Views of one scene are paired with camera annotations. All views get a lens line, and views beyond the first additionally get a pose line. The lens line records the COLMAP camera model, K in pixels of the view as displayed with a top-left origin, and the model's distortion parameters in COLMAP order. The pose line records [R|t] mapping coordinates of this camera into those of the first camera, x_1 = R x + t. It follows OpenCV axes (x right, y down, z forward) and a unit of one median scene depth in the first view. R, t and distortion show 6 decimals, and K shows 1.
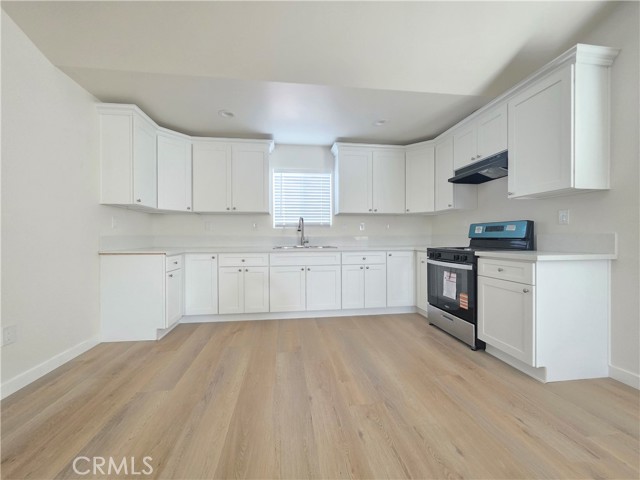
lens RADIAL K [[255.7, 0, 316.7], [0, 255.7, 239.4], [0, 0, 1]] dist [-0.000220, 0.000236]
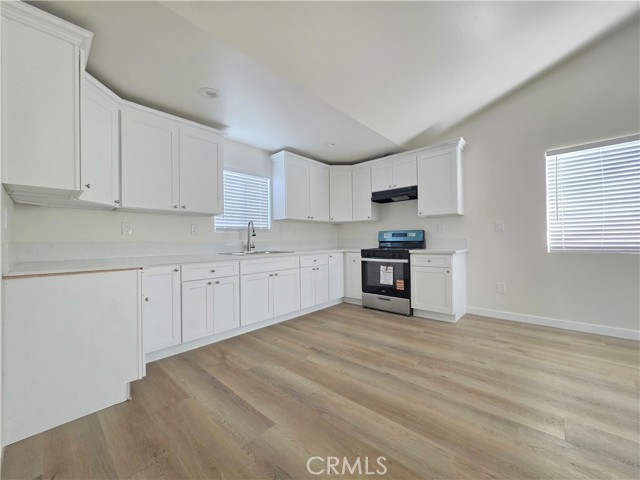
lens RADIAL K [[255.7, 0, 316.7], [0, 255.7, 239.4], [0, 0, 1]] dist [-0.000220, 0.000236]
pose [[0.767744, -0.004408, 0.640742, -0.587242], [0.016139, 0.999792, -0.012460, -0.004549], [-0.640554, 0.019907, 0.767655, 0.149142]]
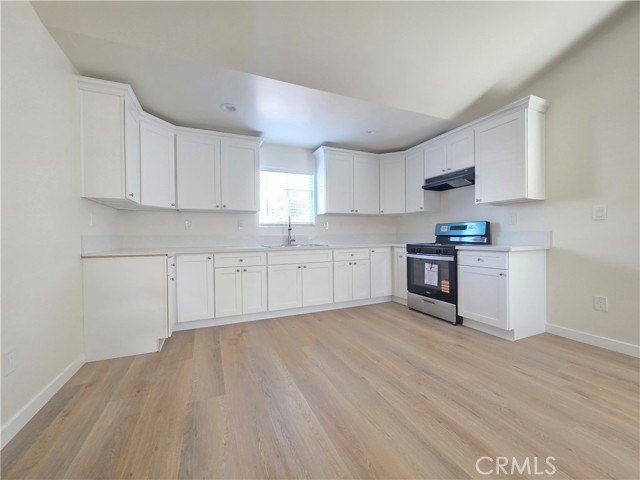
lens RADIAL K [[255.7, 0, 316.7], [0, 255.7, 239.4], [0, 0, 1]] dist [-0.000220, 0.000236]
pose [[0.961853, -0.011364, 0.273330, -0.288765], [0.010820, 0.999935, 0.003499, 0.003202], [-0.273352, -0.000408, 0.961914, -0.011679]]
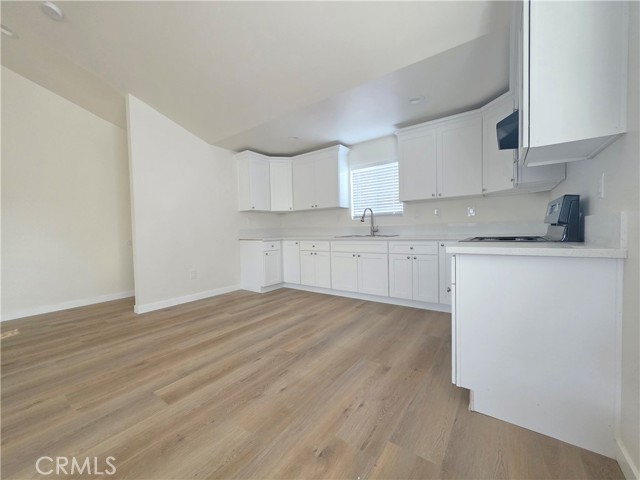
lens RADIAL K [[255.7, 0, 316.7], [0, 255.7, 239.4], [0, 0, 1]] dist [-0.000220, 0.000236]
pose [[0.719945, 0.011271, -0.693940, 0.659673], [0.020007, 0.999116, 0.036984, 0.000047], [0.693743, -0.040509, 0.719083, 0.079257]]
